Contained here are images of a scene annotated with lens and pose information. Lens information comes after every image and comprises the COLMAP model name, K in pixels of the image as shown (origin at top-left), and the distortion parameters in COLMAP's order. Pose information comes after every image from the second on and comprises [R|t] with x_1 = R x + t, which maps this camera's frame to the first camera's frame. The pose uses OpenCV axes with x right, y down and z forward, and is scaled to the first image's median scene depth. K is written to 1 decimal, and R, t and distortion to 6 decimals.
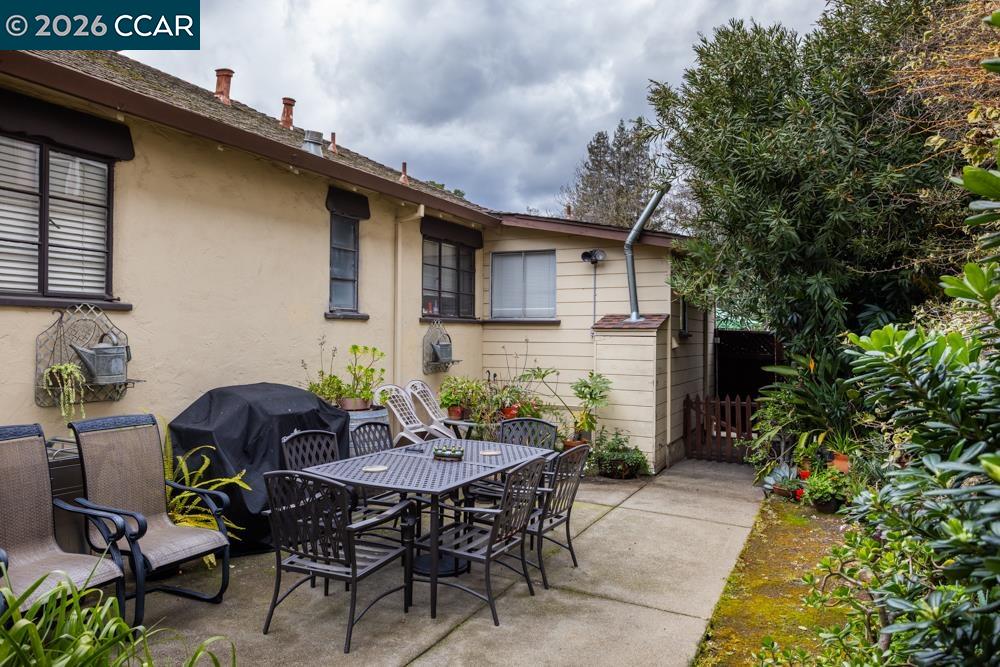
lens RADIAL K [[679.3, 0, 501.3], [0, 679.3, 320.5], [0, 0, 1]] dist [-0.003357, -0.000046]
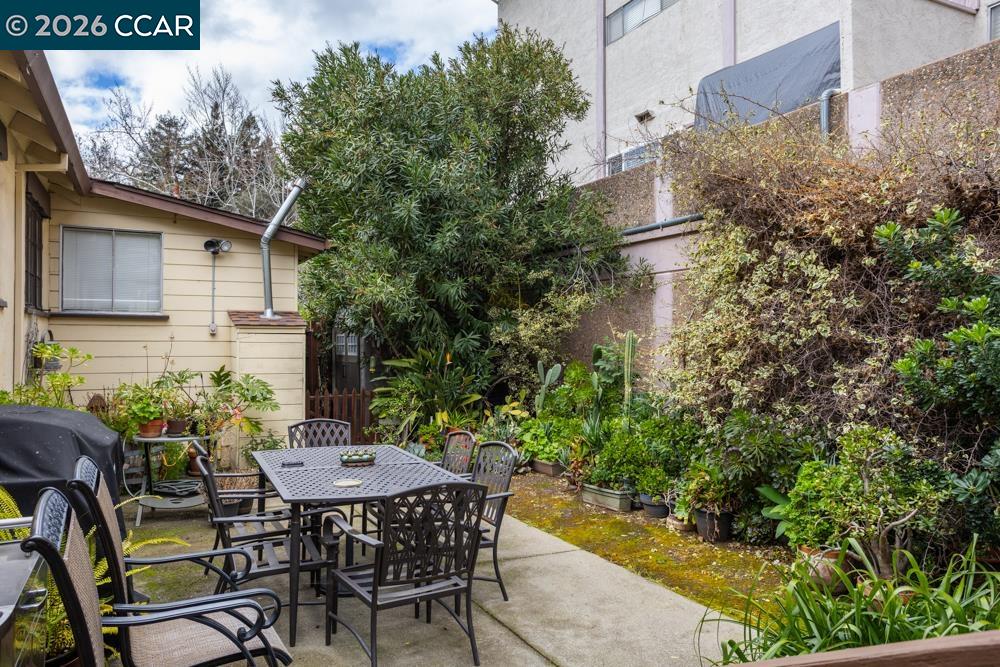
lens RADIAL K [[679.3, 0, 501.3], [0, 679.3, 320.5], [0, 0, 1]] dist [-0.003357, -0.000046]
pose [[0.588108, 0.015567, 0.808633, -0.376678], [-0.020030, 0.999788, -0.004679, 0.001986], [-0.808535, -0.013445, 0.588295, 0.154570]]
